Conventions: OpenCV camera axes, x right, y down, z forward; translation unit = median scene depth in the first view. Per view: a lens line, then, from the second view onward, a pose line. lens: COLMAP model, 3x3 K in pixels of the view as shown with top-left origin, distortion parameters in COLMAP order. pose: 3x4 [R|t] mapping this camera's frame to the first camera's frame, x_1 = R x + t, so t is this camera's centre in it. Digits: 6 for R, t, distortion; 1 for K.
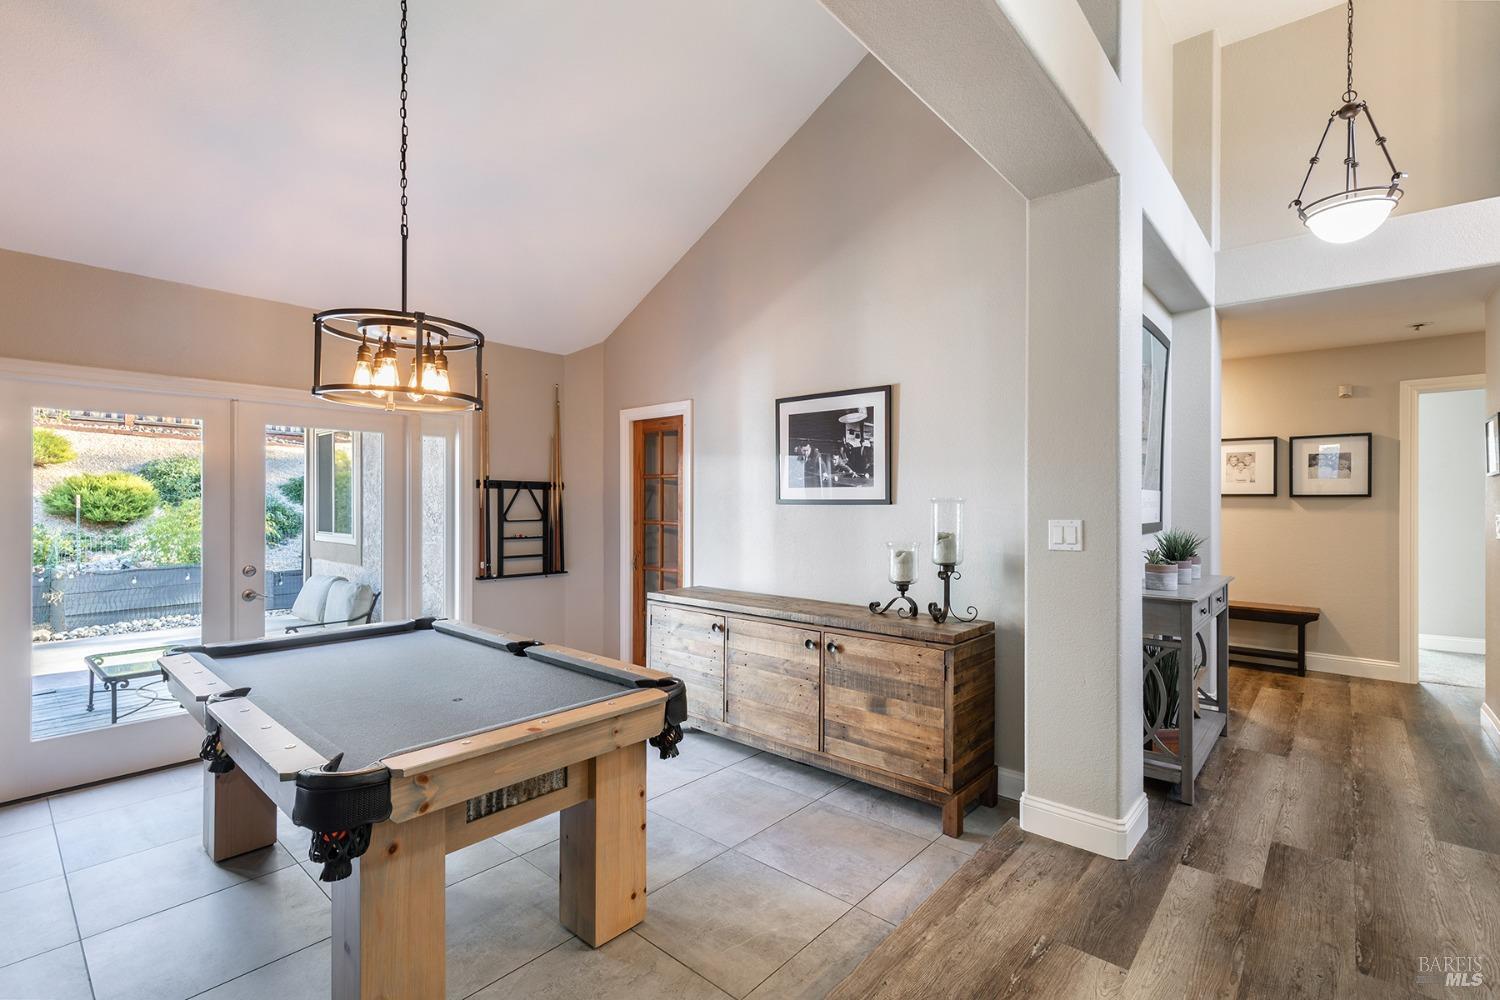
lens RADIAL K [[688.7, 0, 747.9], [0, 688.7, 501.4], [0, 0, 1]] dist [0.002199, 0.001193]
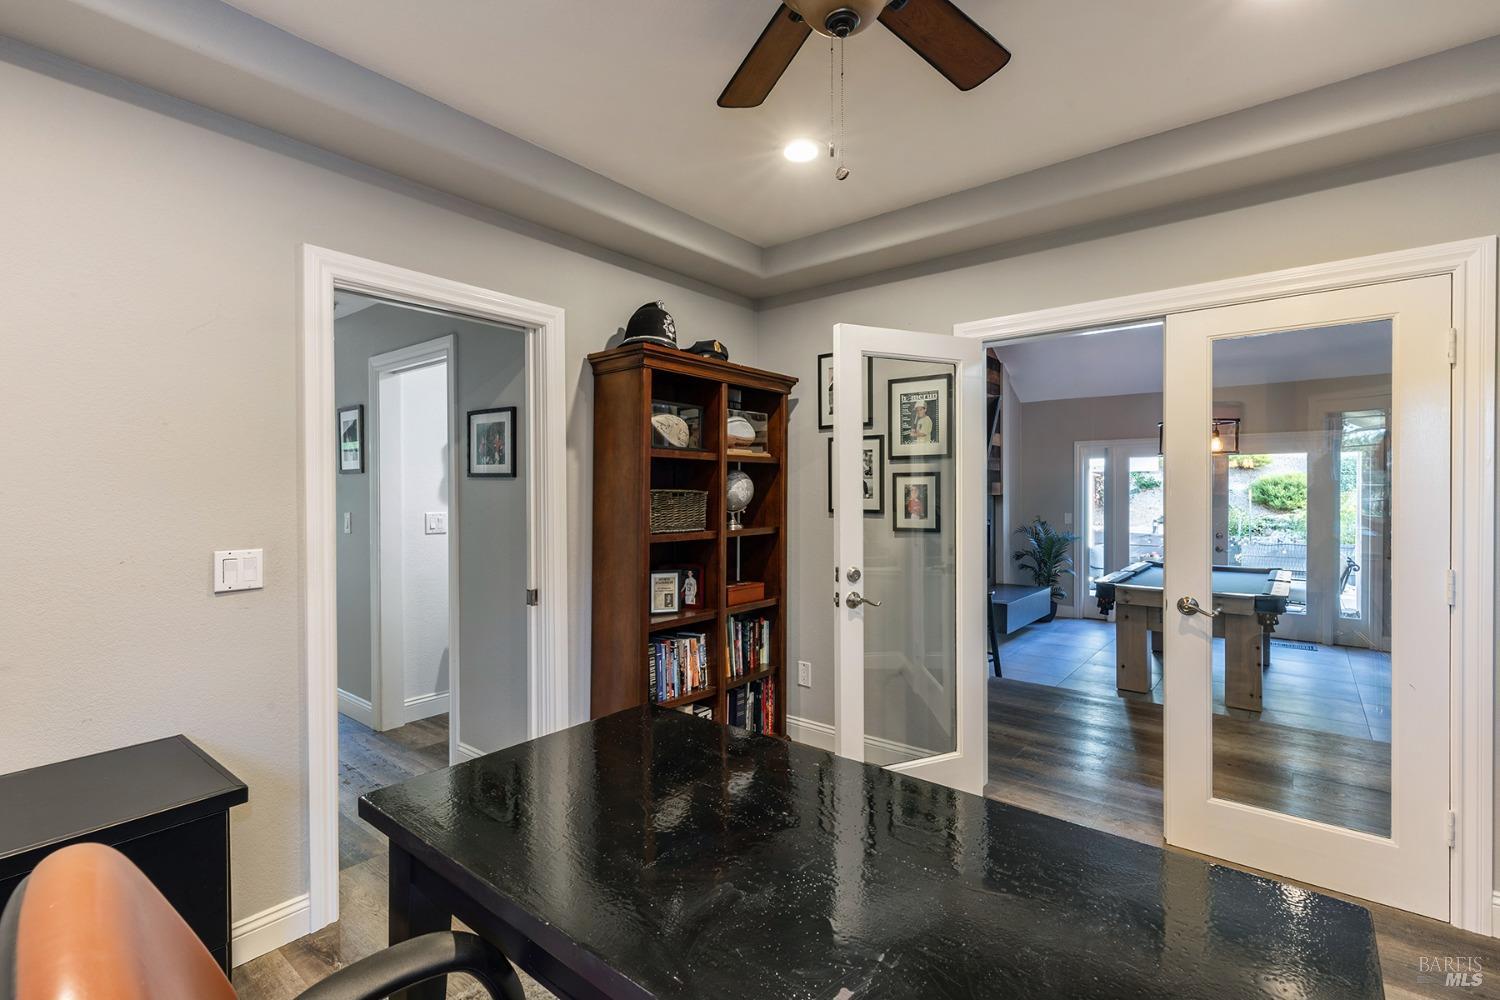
lens RADIAL K [[688.7, 0, 750.9], [0, 688.7, 494.3], [0, 0, 1]] dist [0.002199, 0.001193]
pose [[0.053338, 0.009293, -0.998533, 0.383913], [-0.001917, 0.999956, 0.009204, -0.009136], [0.998575, 0.001423, 0.053354, -0.128199]]
